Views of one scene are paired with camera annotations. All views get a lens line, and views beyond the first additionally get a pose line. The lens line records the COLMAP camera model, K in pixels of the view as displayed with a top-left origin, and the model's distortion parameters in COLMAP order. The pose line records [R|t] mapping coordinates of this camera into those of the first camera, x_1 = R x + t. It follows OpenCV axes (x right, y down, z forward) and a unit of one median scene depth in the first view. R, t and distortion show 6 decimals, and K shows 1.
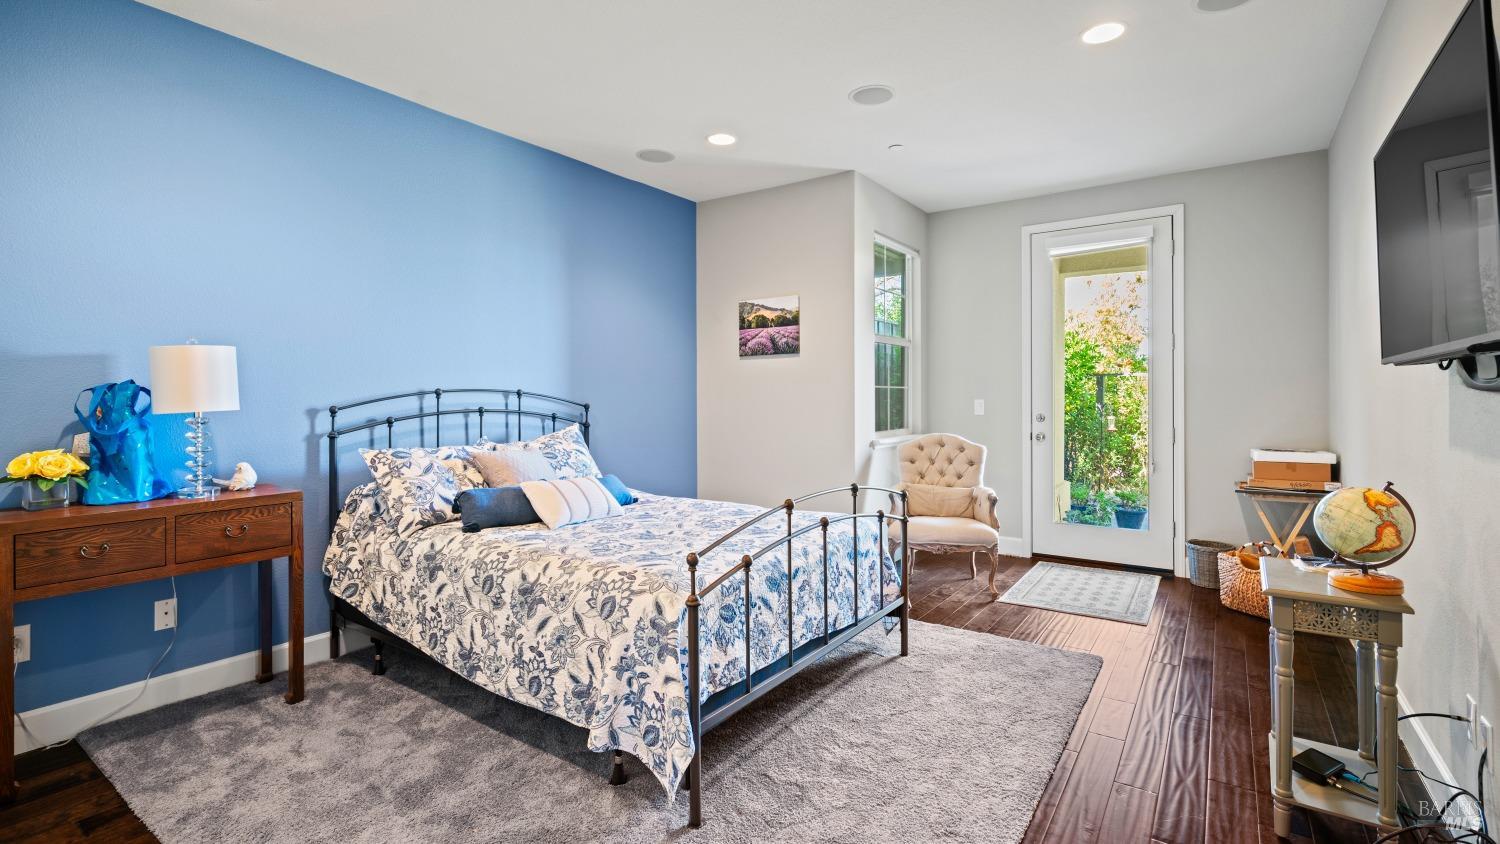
lens RADIAL K [[685.0, 0, 746.6], [0, 685.0, 417.5], [0, 0, 1]] dist [-0.000658, 0.000217]
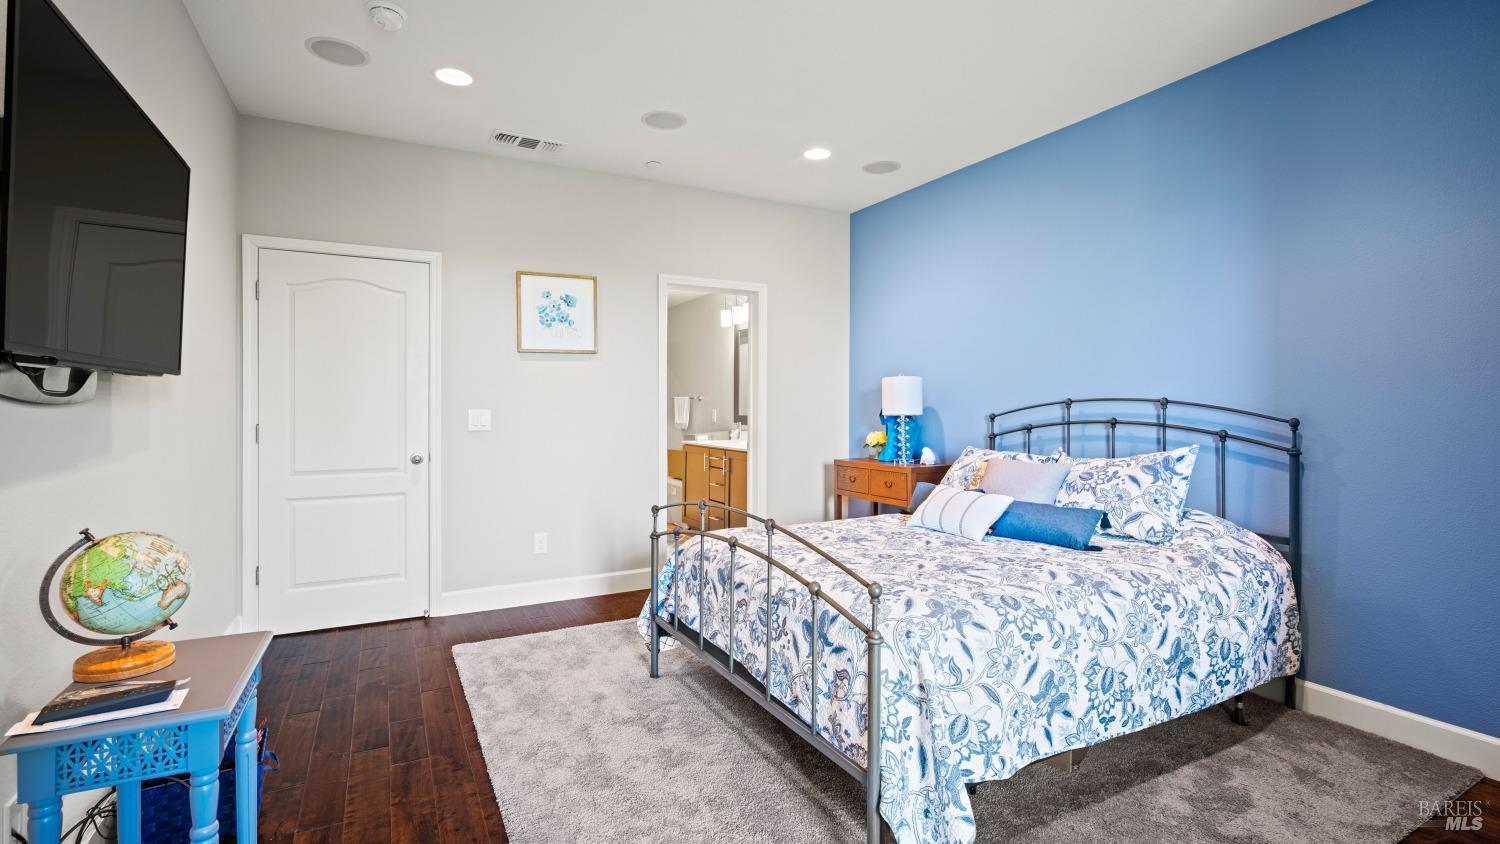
lens RADIAL K [[685.0, 0, 746.6], [0, 685.0, 417.5], [0, 0, 1]] dist [-0.000658, 0.000217]
pose [[-0.516733, 0.037013, -0.855346, 0.666668], [0.000098, 0.999068, 0.043173, -0.058174], [0.856146, 0.022225, -0.516255, 1.125703]]
